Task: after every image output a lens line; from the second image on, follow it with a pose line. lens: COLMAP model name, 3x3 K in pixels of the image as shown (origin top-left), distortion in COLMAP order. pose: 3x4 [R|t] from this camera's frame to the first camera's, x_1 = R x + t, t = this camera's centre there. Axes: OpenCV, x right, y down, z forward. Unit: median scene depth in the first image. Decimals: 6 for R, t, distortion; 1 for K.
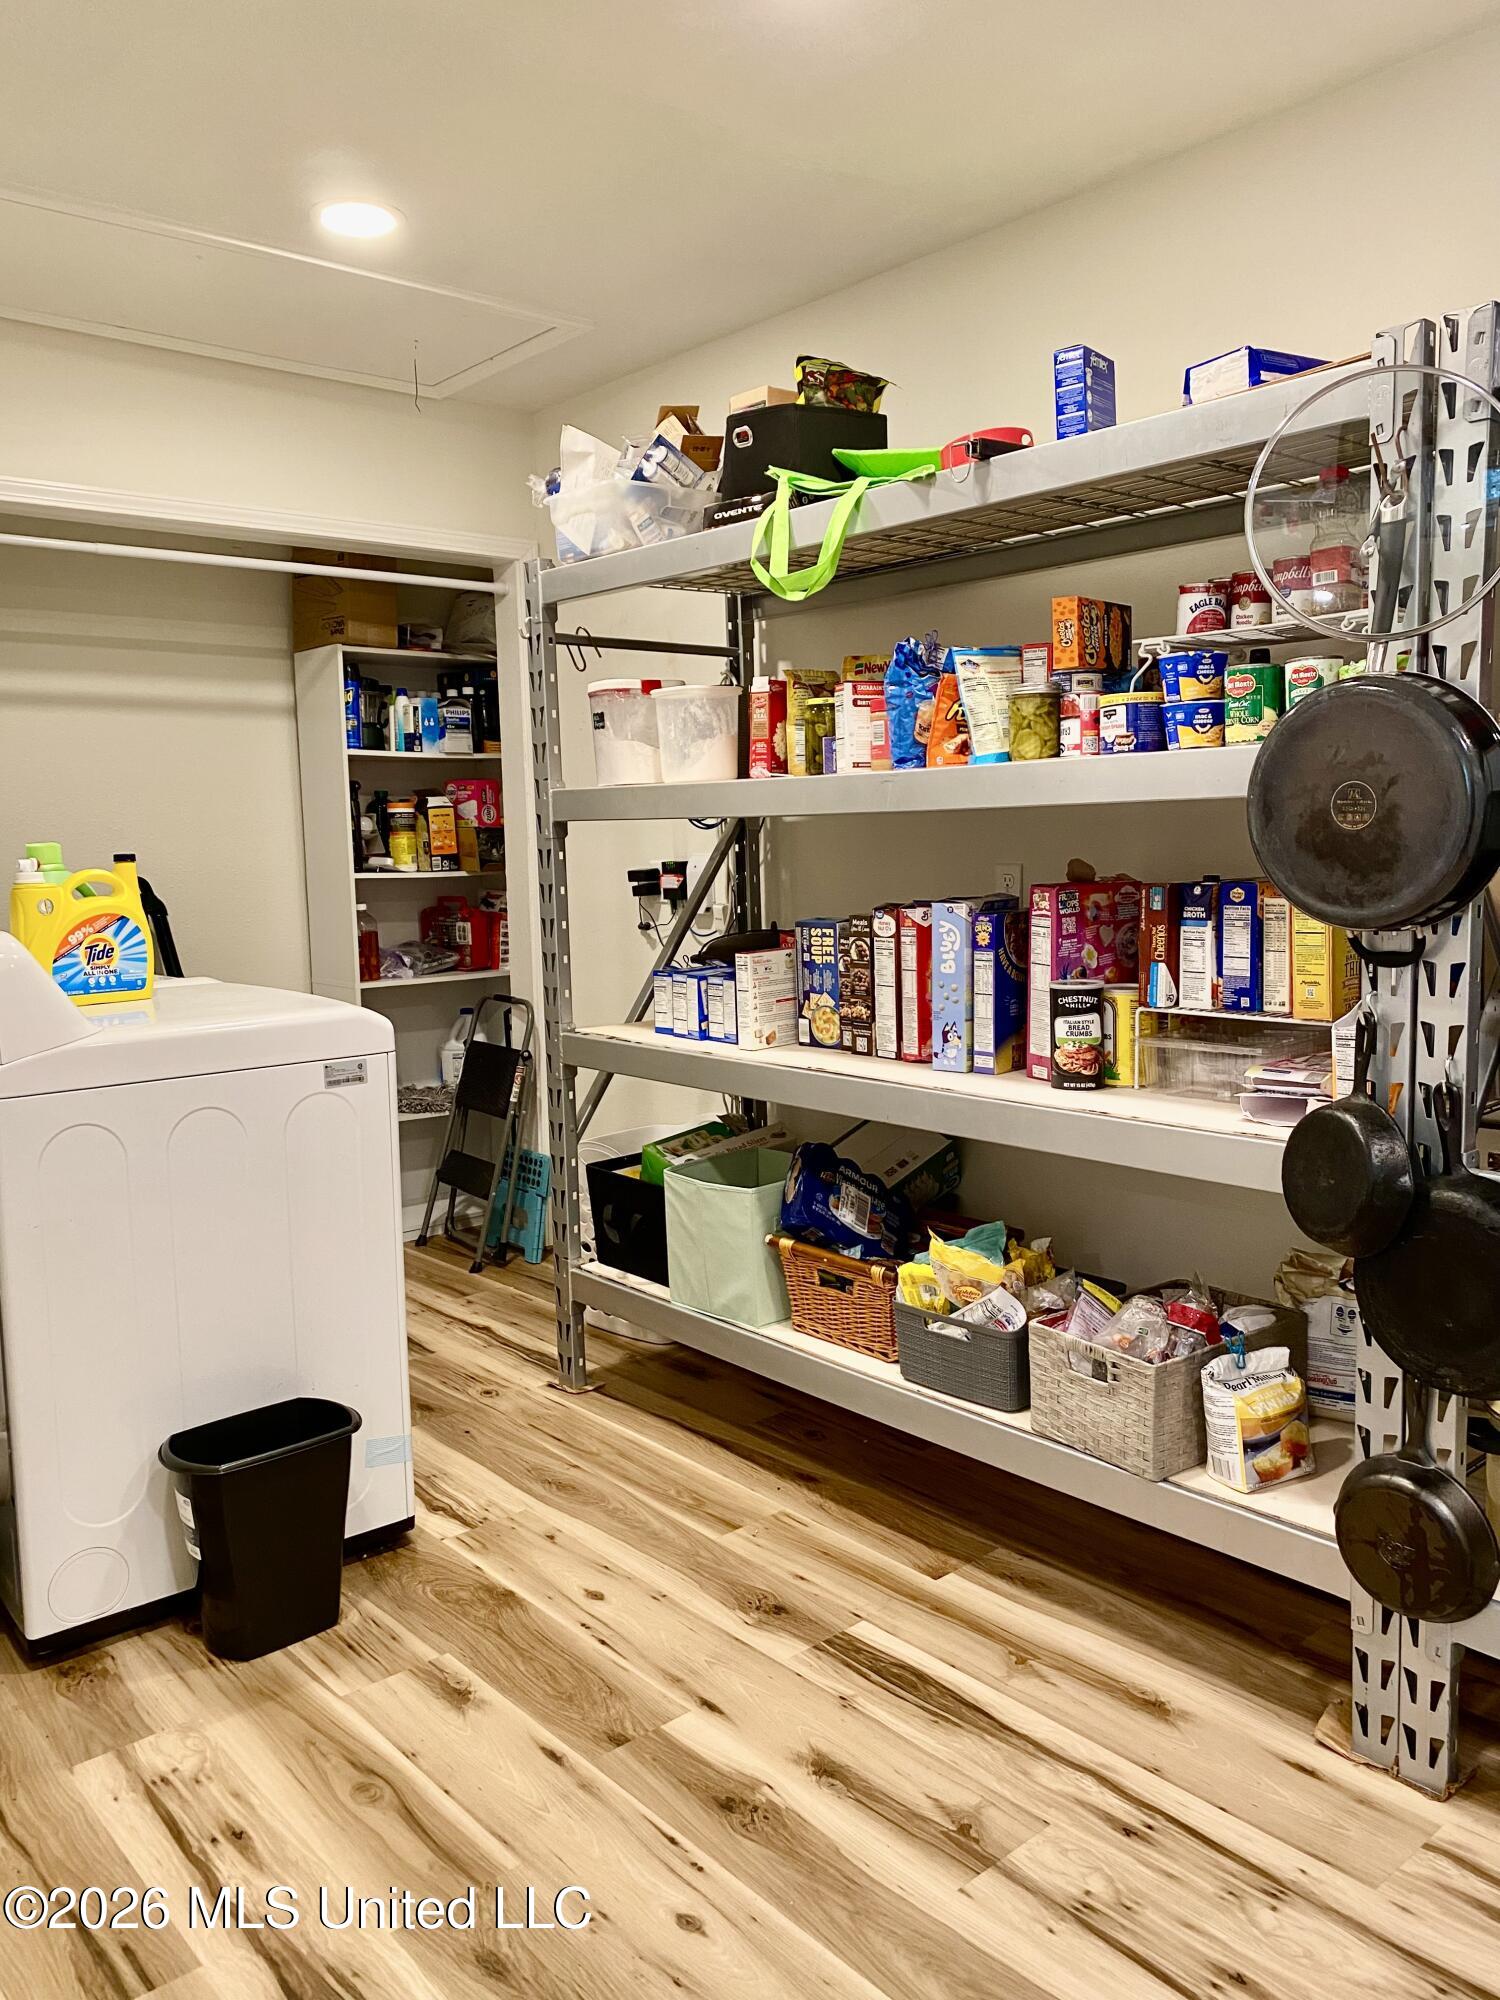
lens RADIAL K [[1517.8, 0, 748.9], [0, 1517.8, 997.7], [0, 0, 1]] dist [0.055909, -0.001413]
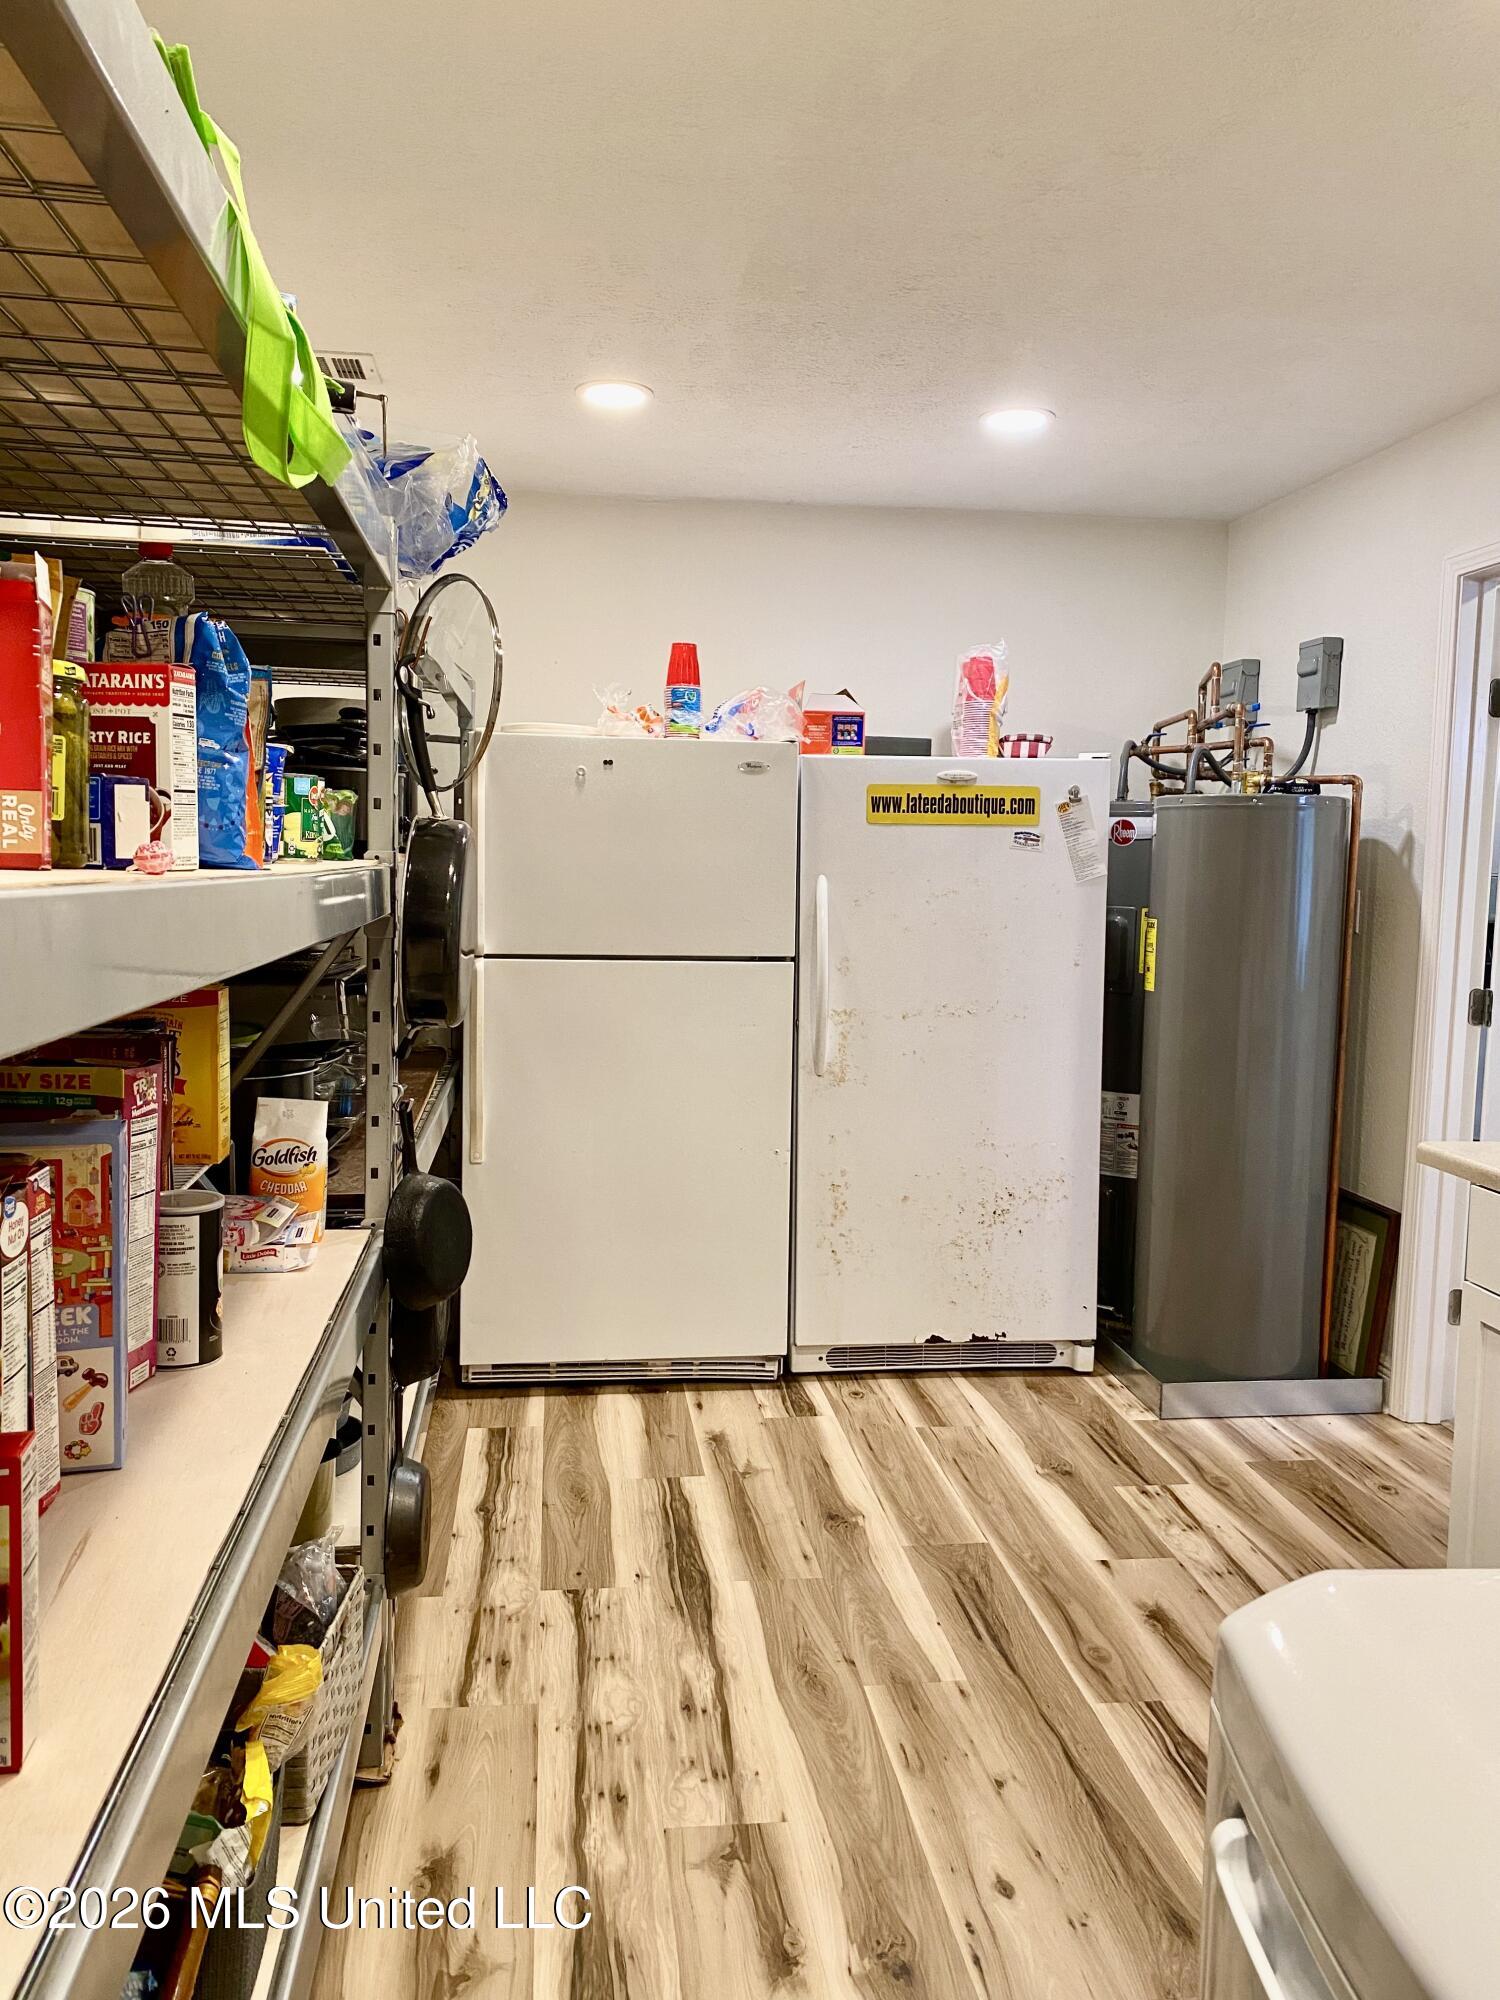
lens RADIAL K [[1517.8, 0, 757.9], [0, 1517.8, 997.8], [0, 0, 1]] dist [0.055909, -0.001413]
pose [[-0.830809, -0.046222, 0.554635, -0.469519], [0.059608, 0.983424, 0.171246, -0.255149], [-0.553357, 0.175333, -0.814282, 1.819625]]
